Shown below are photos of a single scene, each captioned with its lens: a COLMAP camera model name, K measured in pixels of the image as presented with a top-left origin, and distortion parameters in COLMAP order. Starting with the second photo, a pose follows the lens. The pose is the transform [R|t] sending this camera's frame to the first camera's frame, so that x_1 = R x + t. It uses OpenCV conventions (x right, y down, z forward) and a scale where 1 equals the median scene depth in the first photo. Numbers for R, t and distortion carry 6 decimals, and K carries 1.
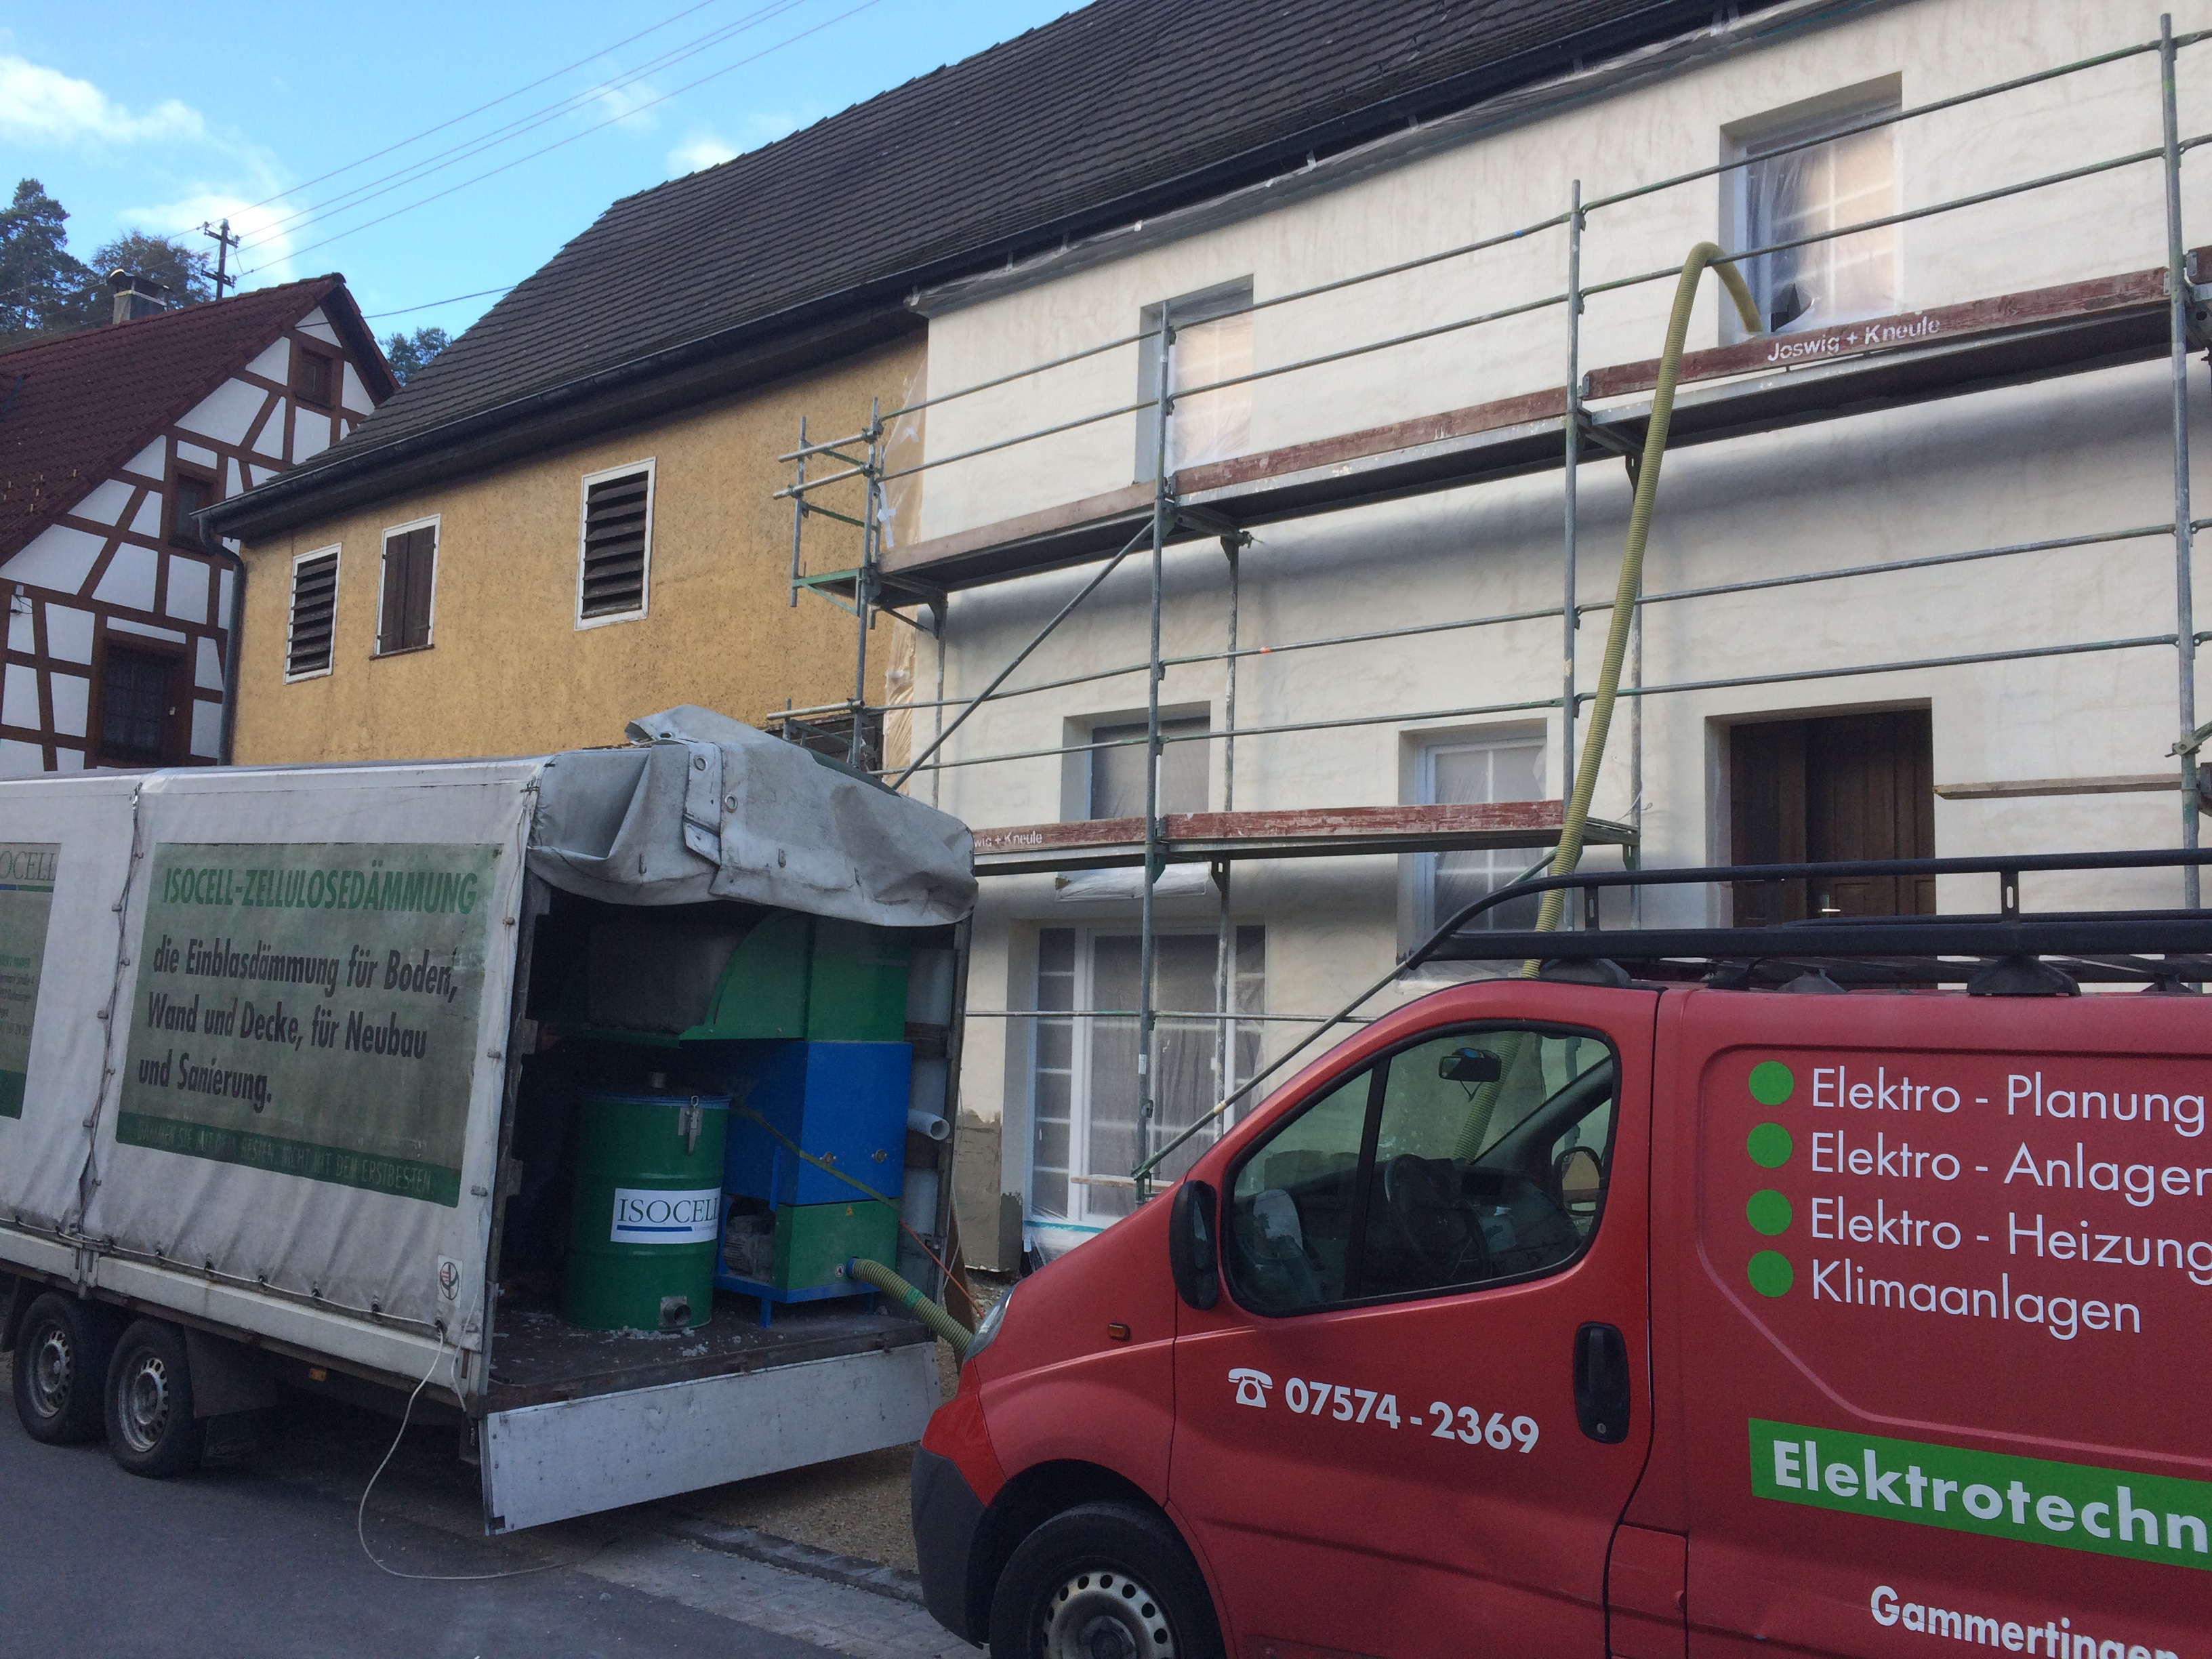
lens RADIAL K [[1873.2, 0, 1113.1], [0, 1873.2, 838.4], [0, 0, 1]] dist [0.078041, -0.107509]
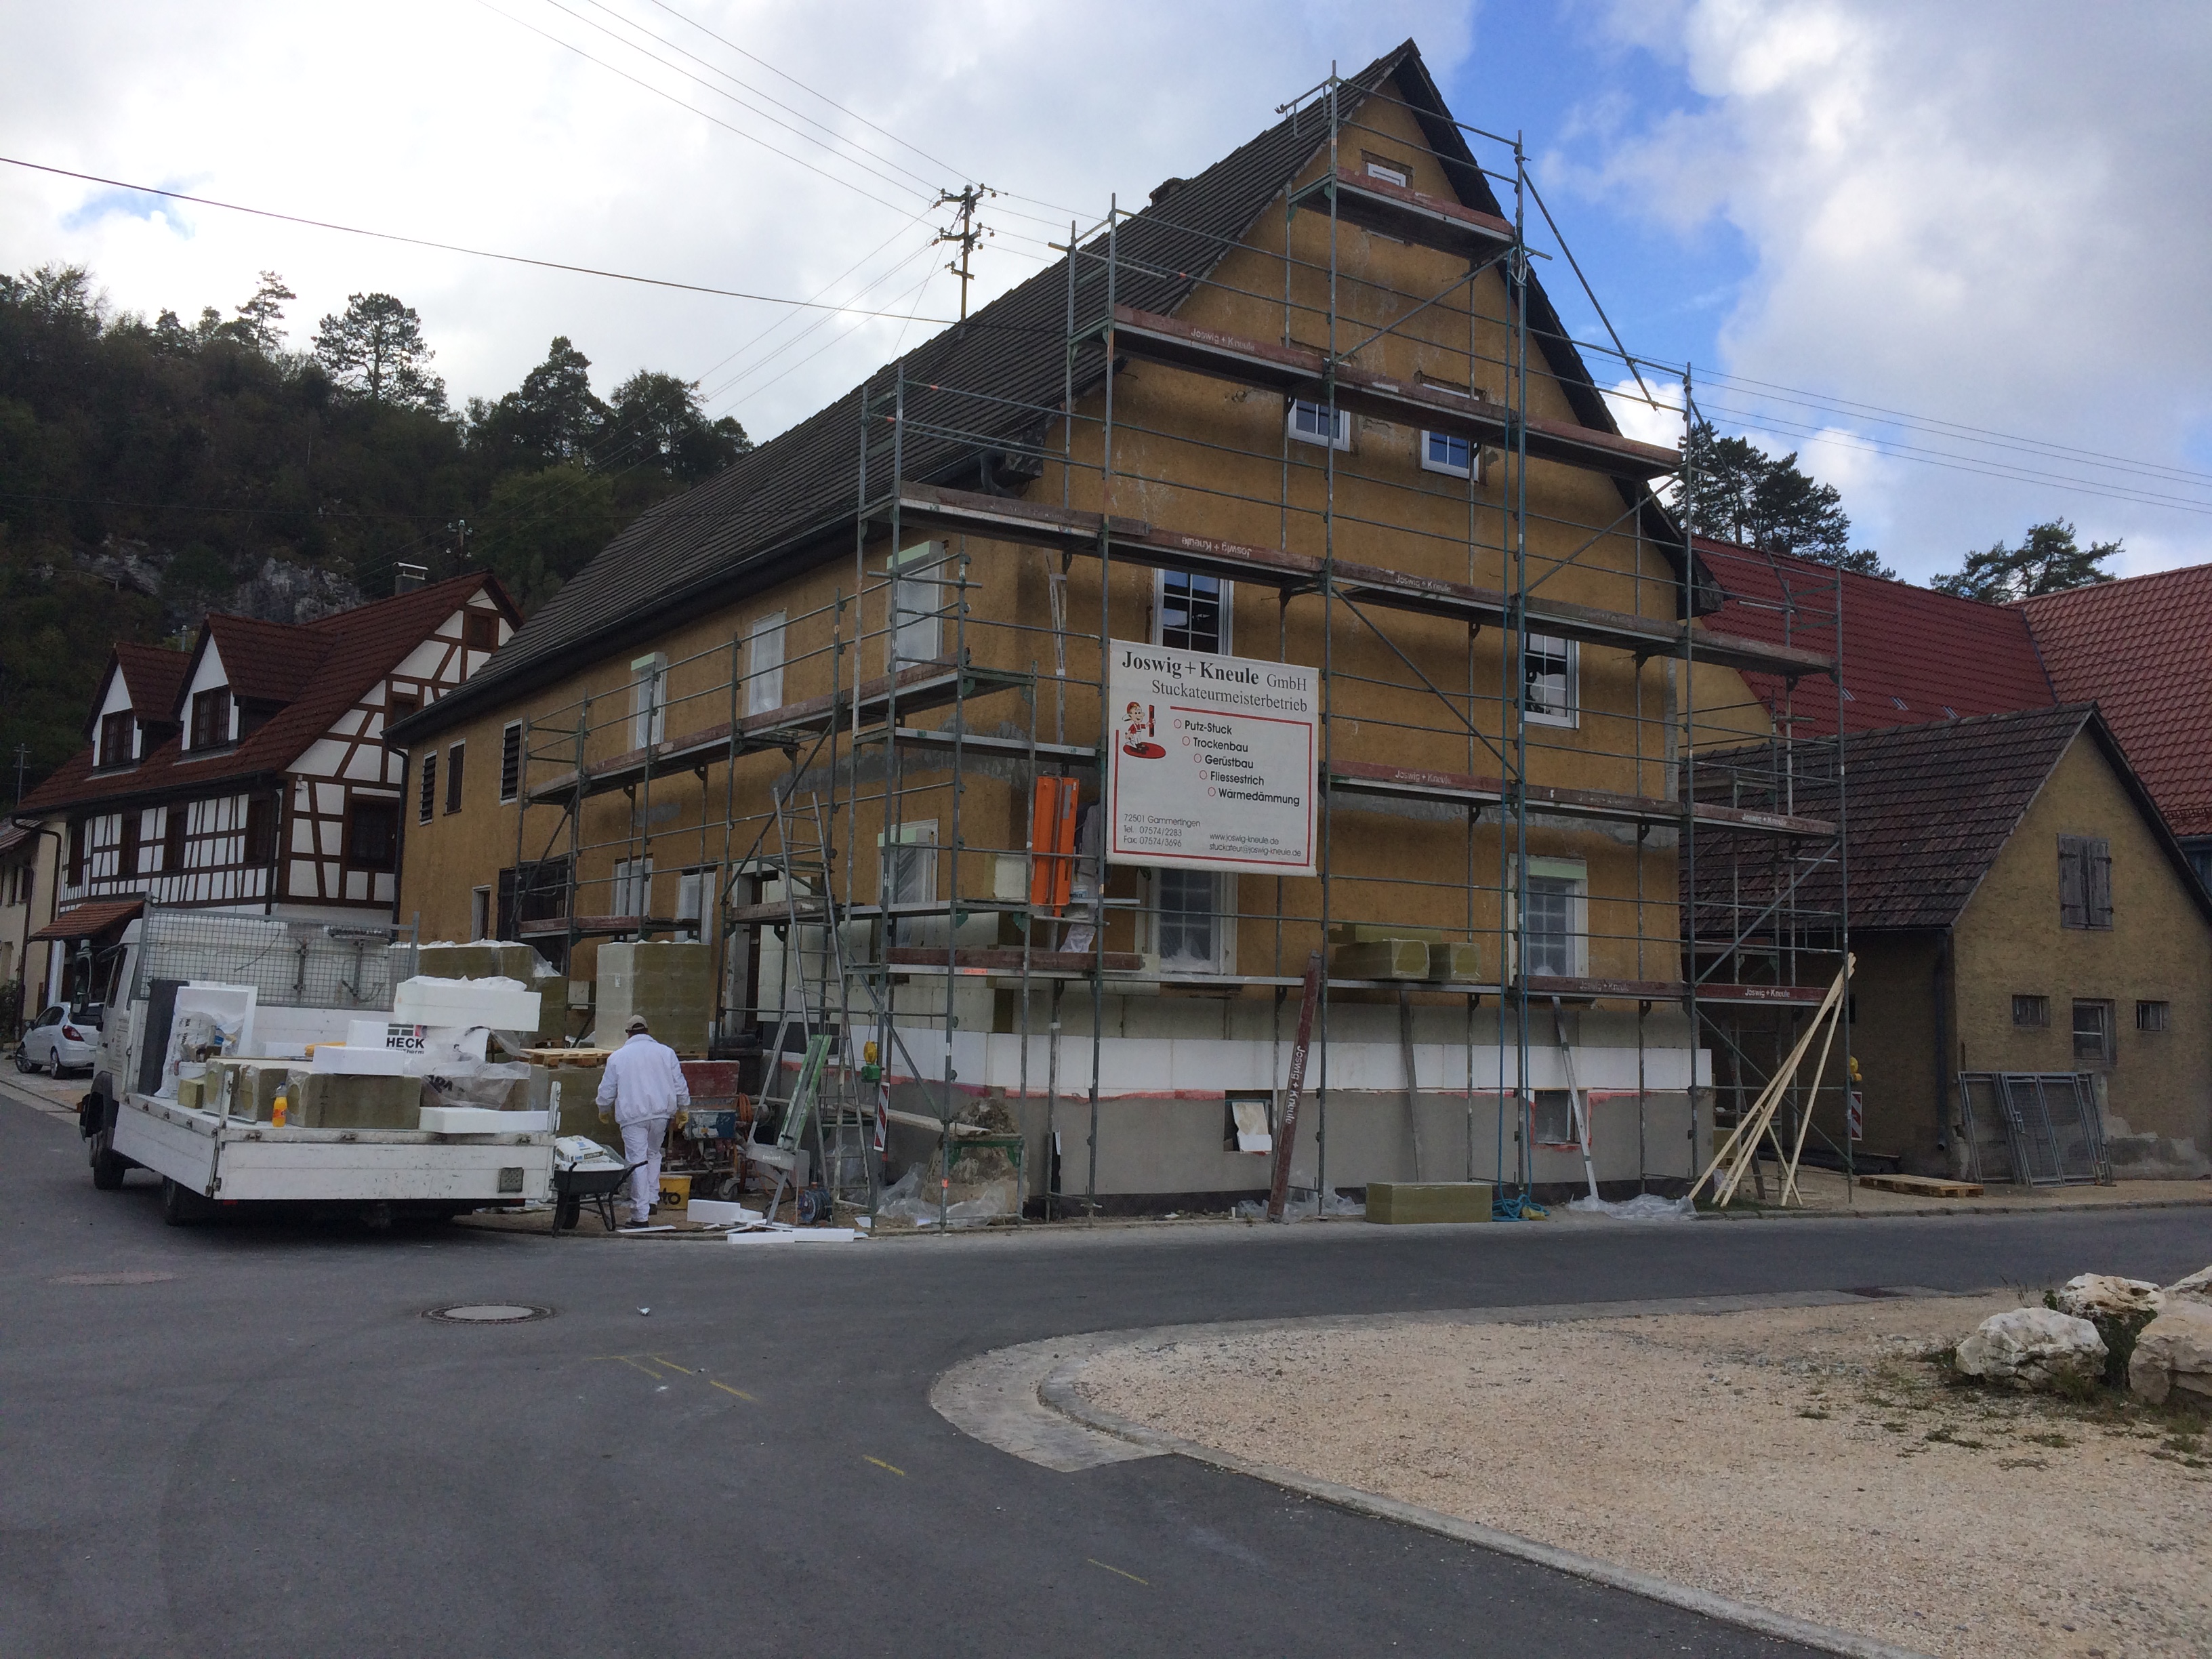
lens RADIAL K [[1873.2, 0, 1108.0], [0, 1873.2, 838.5], [0, 0, 1]] dist [0.078041, -0.107509]
pose [[0.961523, -0.027554, -0.273340, 0.621951], [0.026413, 0.999620, -0.007854, -0.035187], [0.273452, 0.000332, 0.961886, -0.500396]]
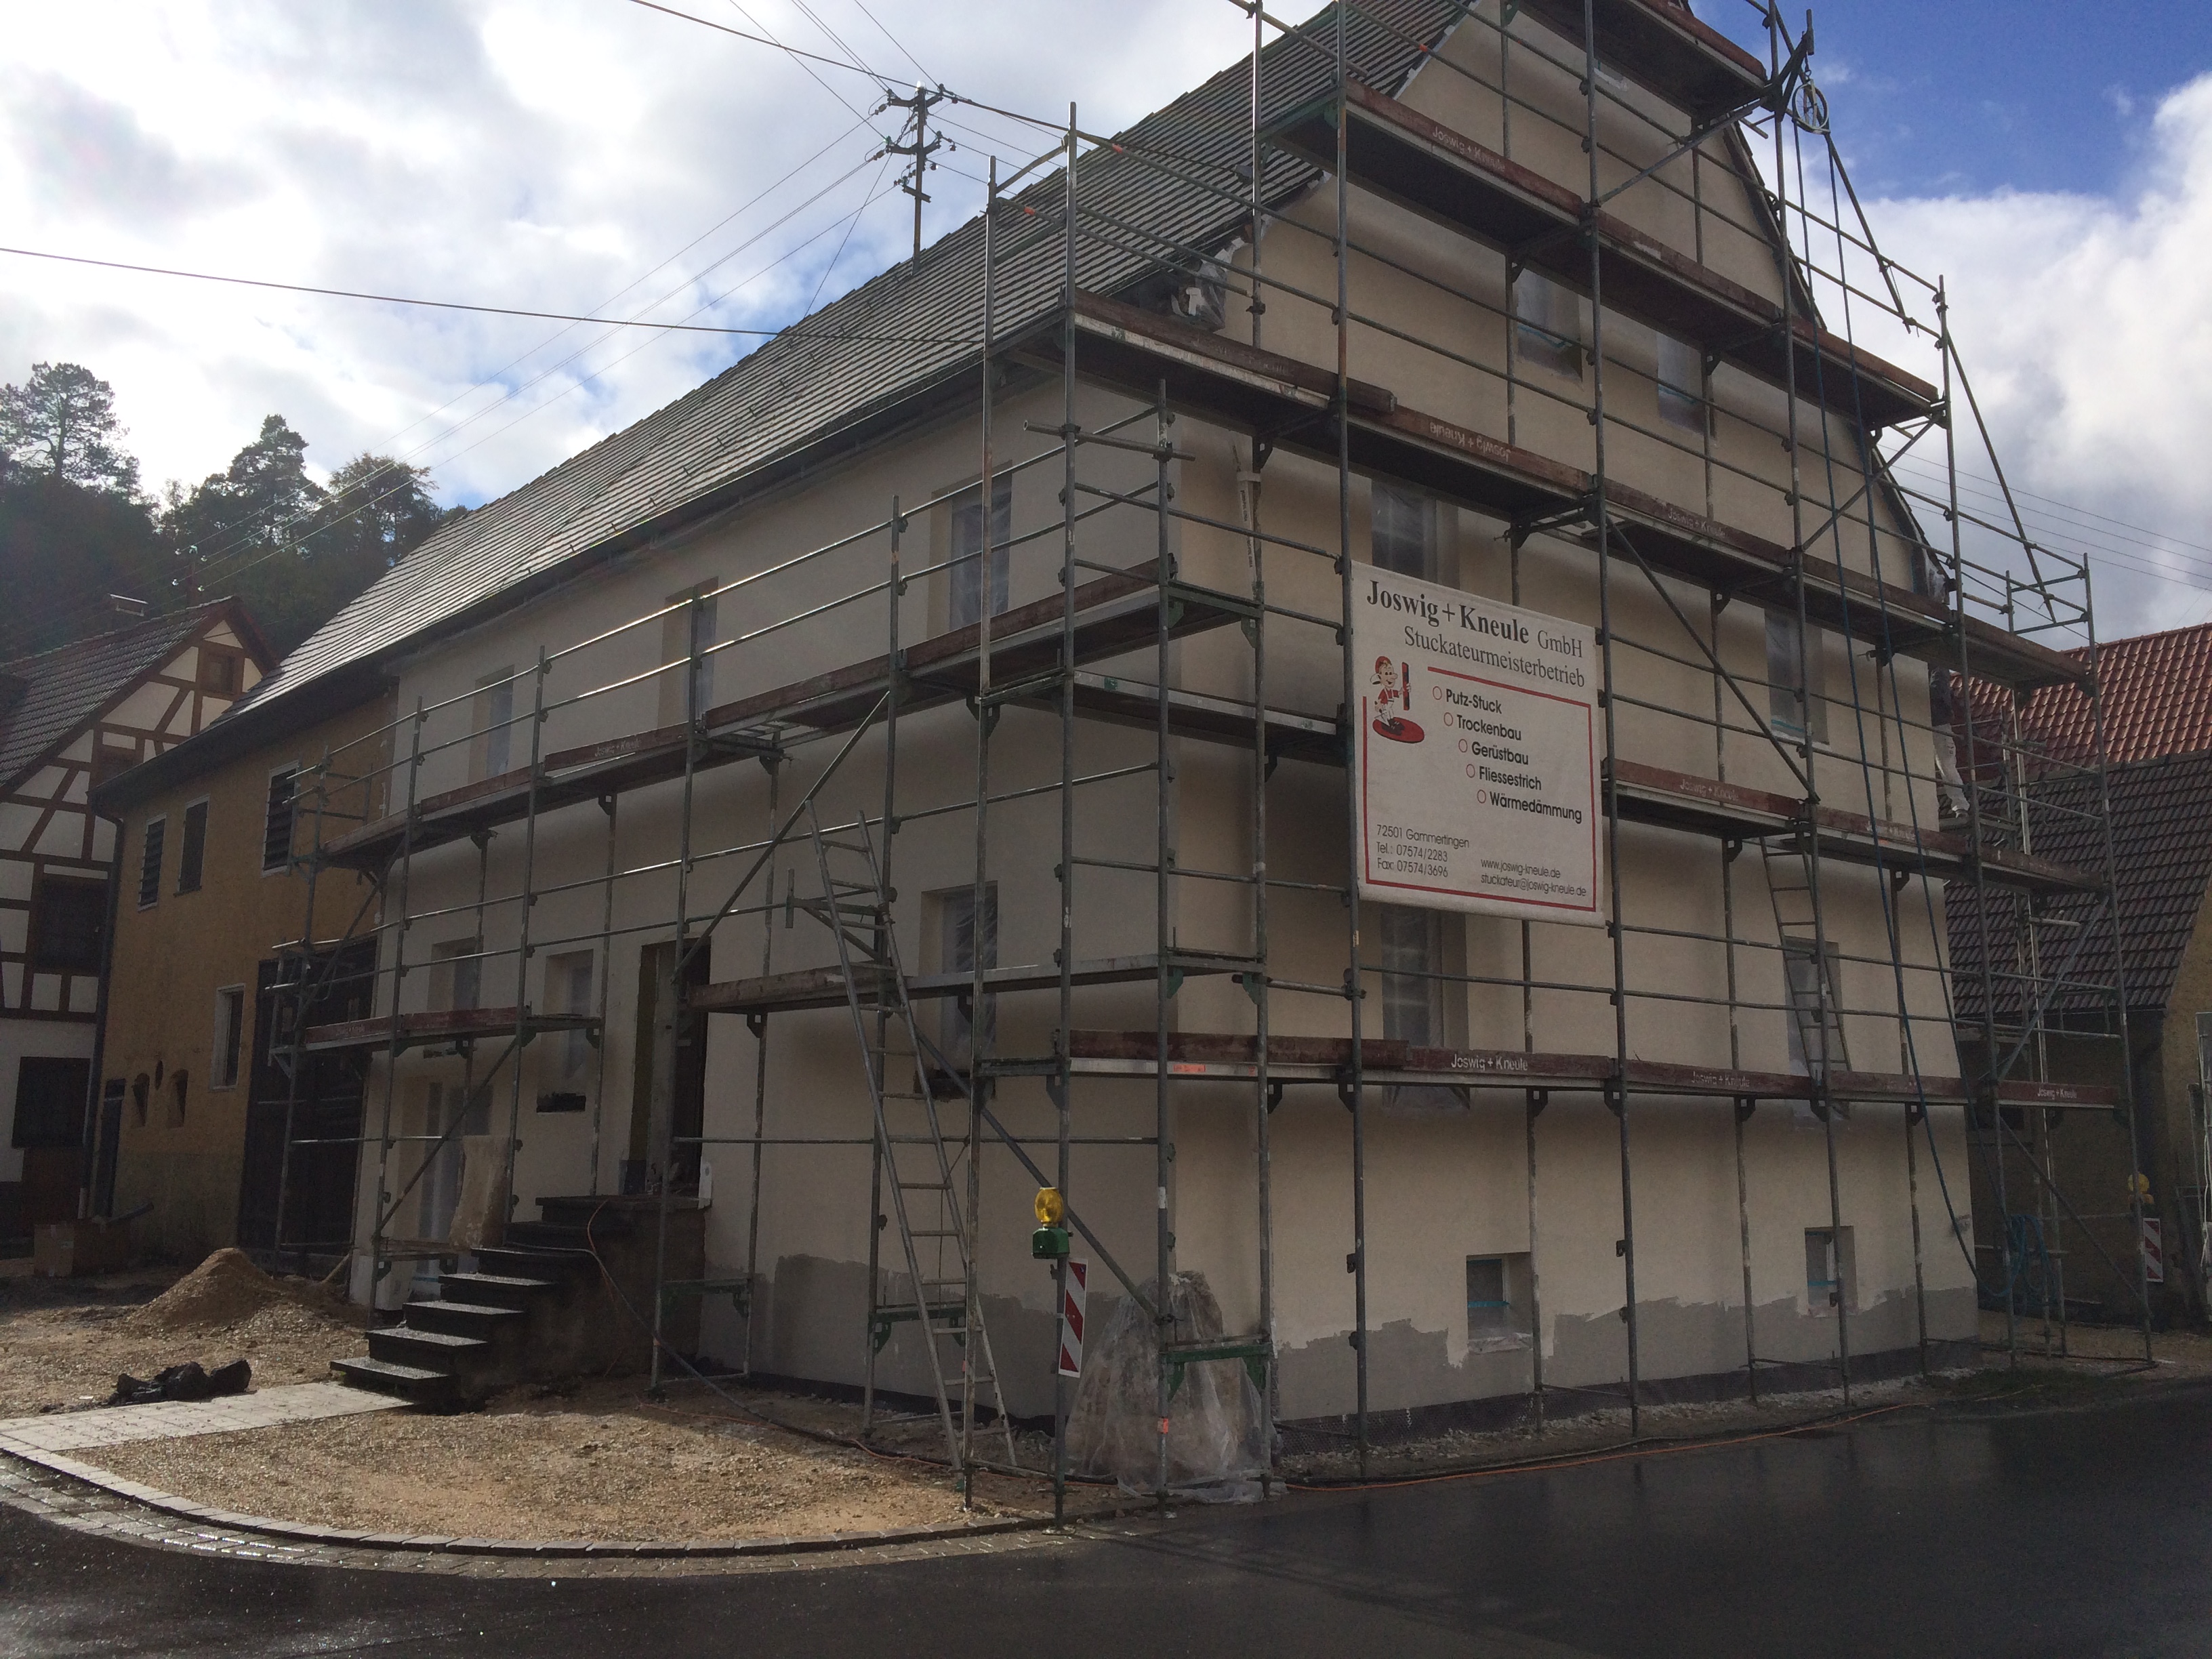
lens RADIAL K [[1873.2, 0, 1118.0], [0, 1873.2, 816.4], [0, 0, 1]] dist [0.078041, -0.107509]
pose [[0.991132, -0.043949, -0.125399, 0.414063], [0.034338, 0.996377, -0.077806, -0.016687], [0.128365, 0.072810, 0.989051, -0.266700]]
